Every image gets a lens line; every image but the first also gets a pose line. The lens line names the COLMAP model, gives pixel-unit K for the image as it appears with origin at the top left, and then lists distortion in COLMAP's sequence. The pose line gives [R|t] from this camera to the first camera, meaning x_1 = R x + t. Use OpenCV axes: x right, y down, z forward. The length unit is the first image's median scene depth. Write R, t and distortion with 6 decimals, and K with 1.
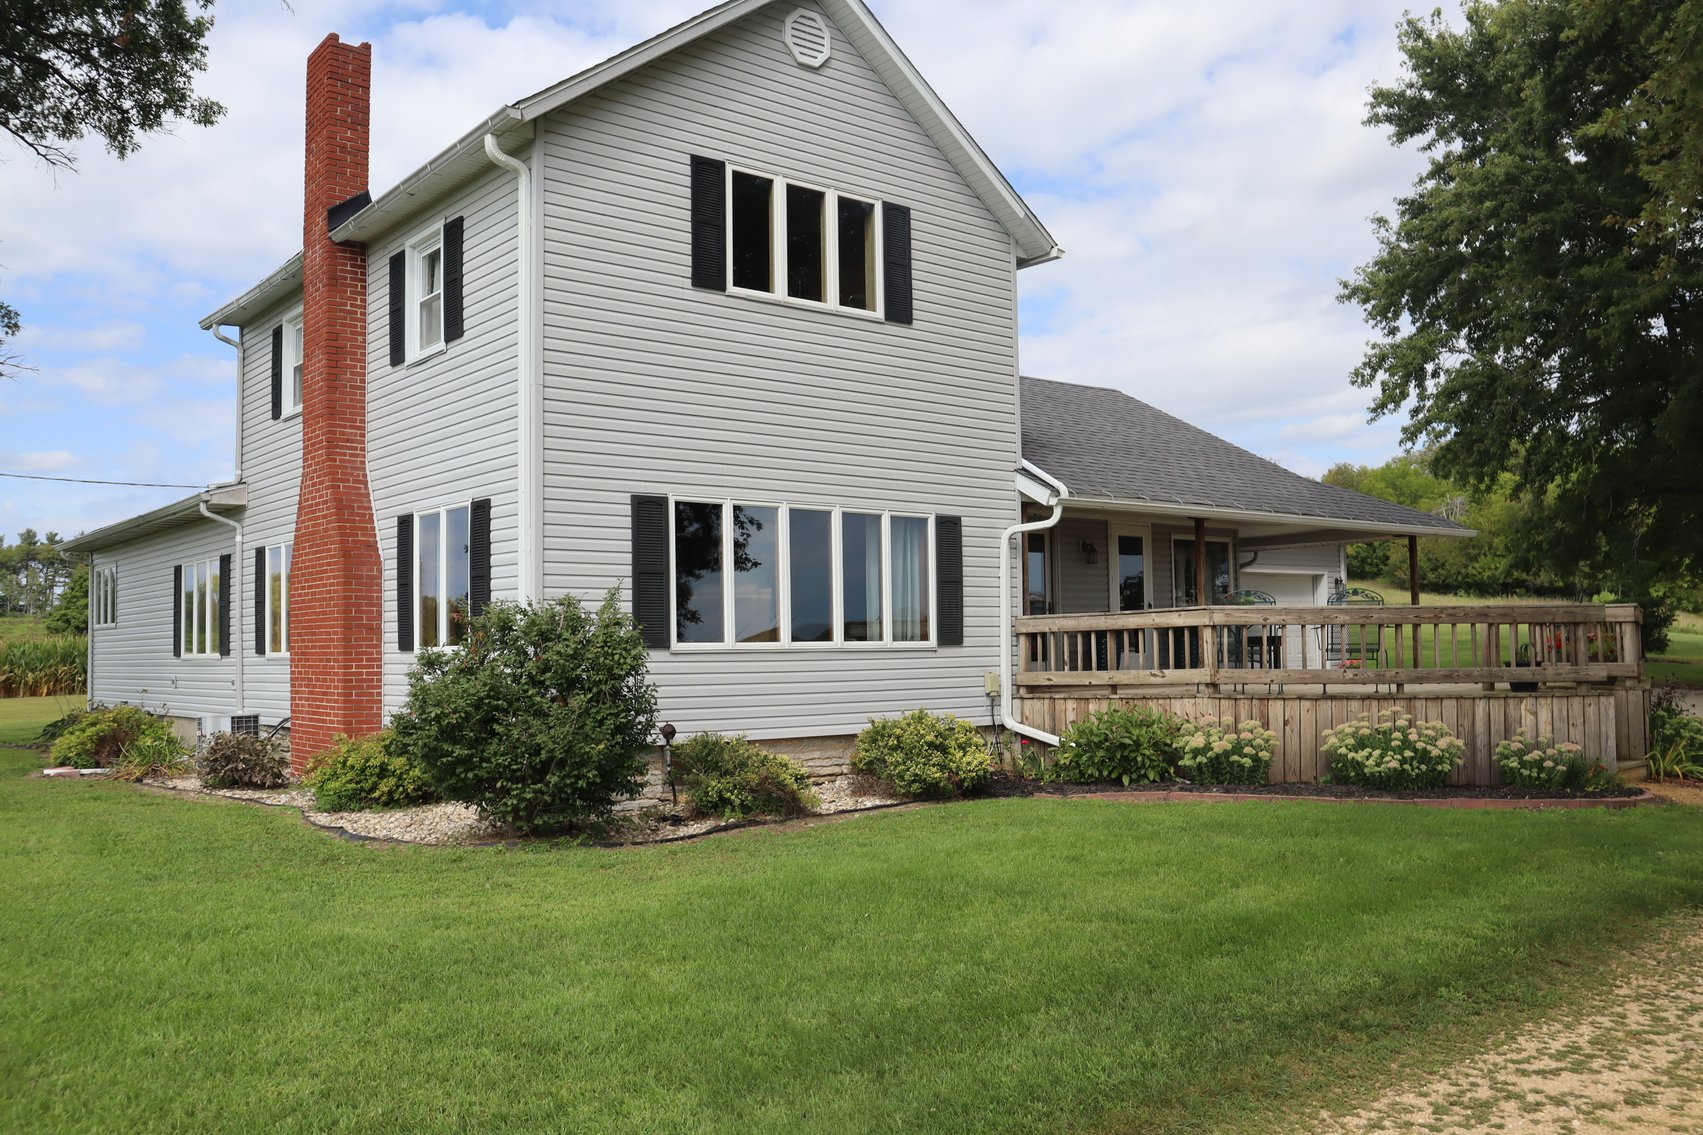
lens RADIAL K [[1405.5, 0, 851.0], [0, 1405.5, 571.1], [0, 0, 1]] dist [-0.001304, -0.000147]
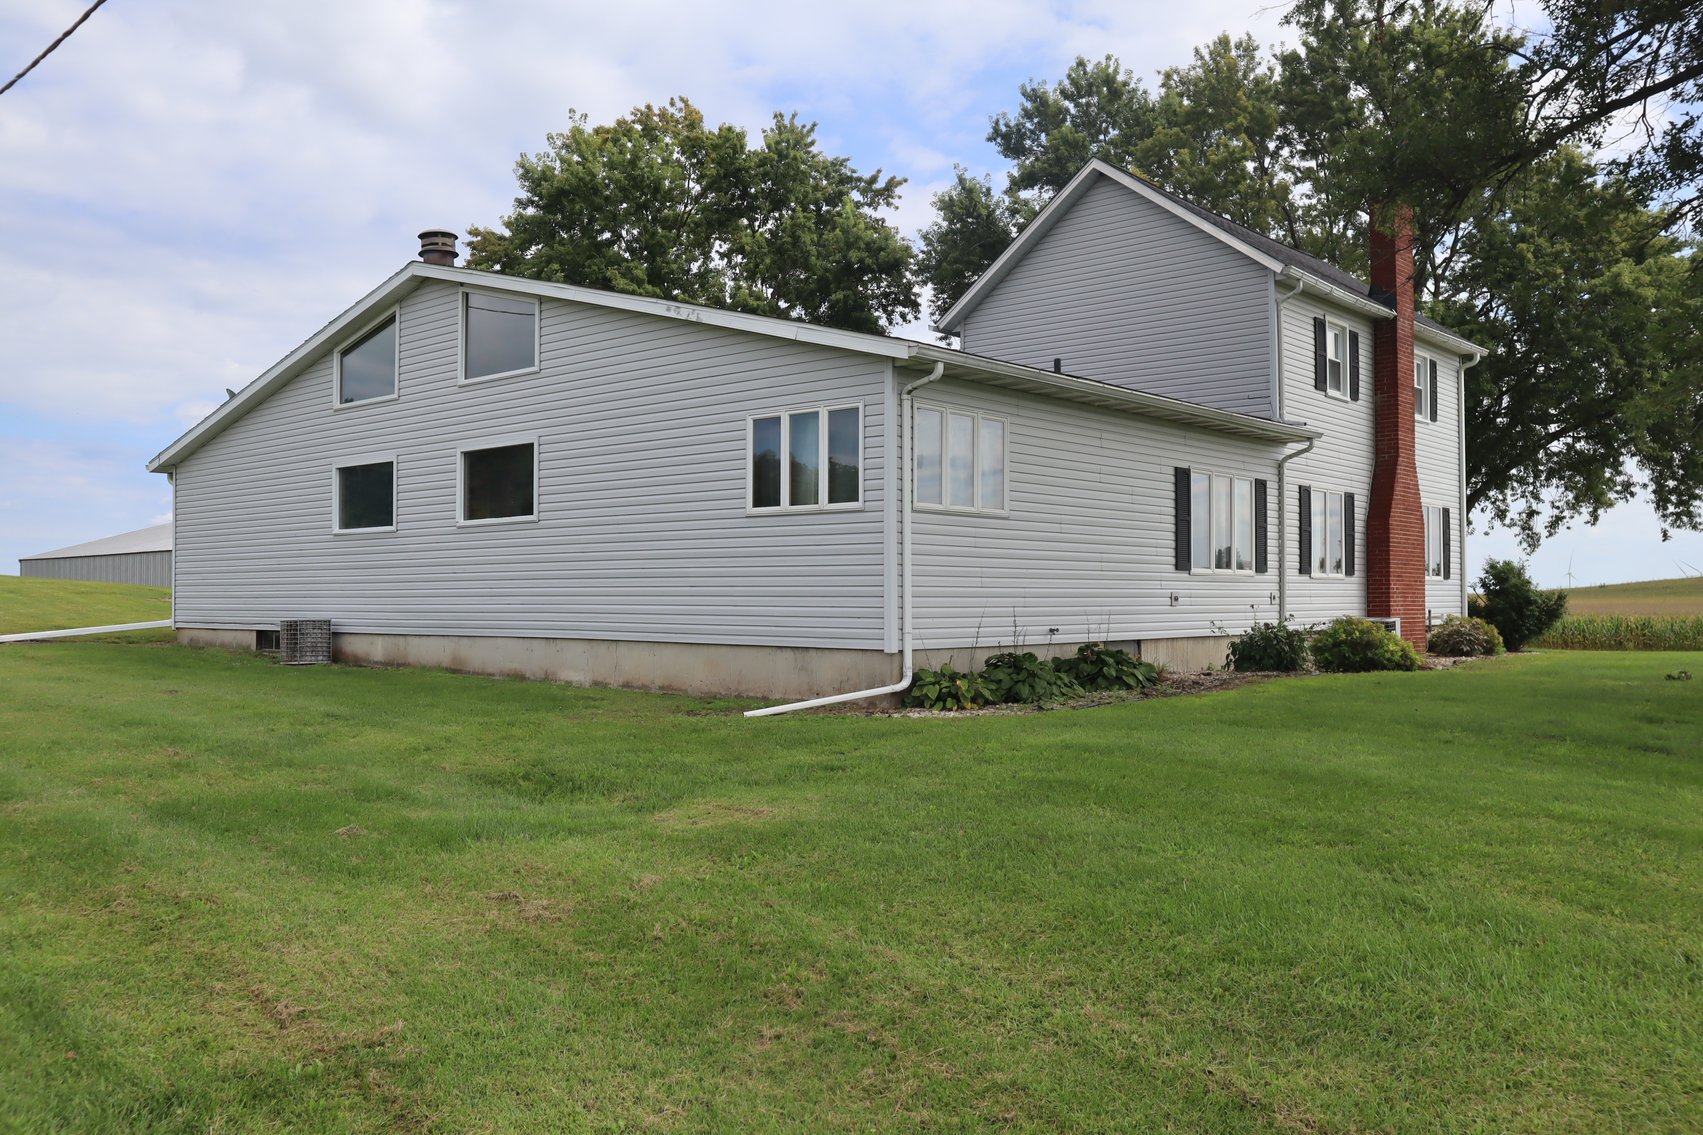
lens RADIAL K [[1405.5, 0, 851.1], [0, 1405.5, 568.8], [0, 0, 1]] dist [-0.001304, -0.000147]
pose [[-0.170132, 0.022990, 0.985153, -1.526809], [-0.054428, 0.997982, -0.032689, 0.113574], [-0.983917, -0.059181, -0.168537, 1.563881]]
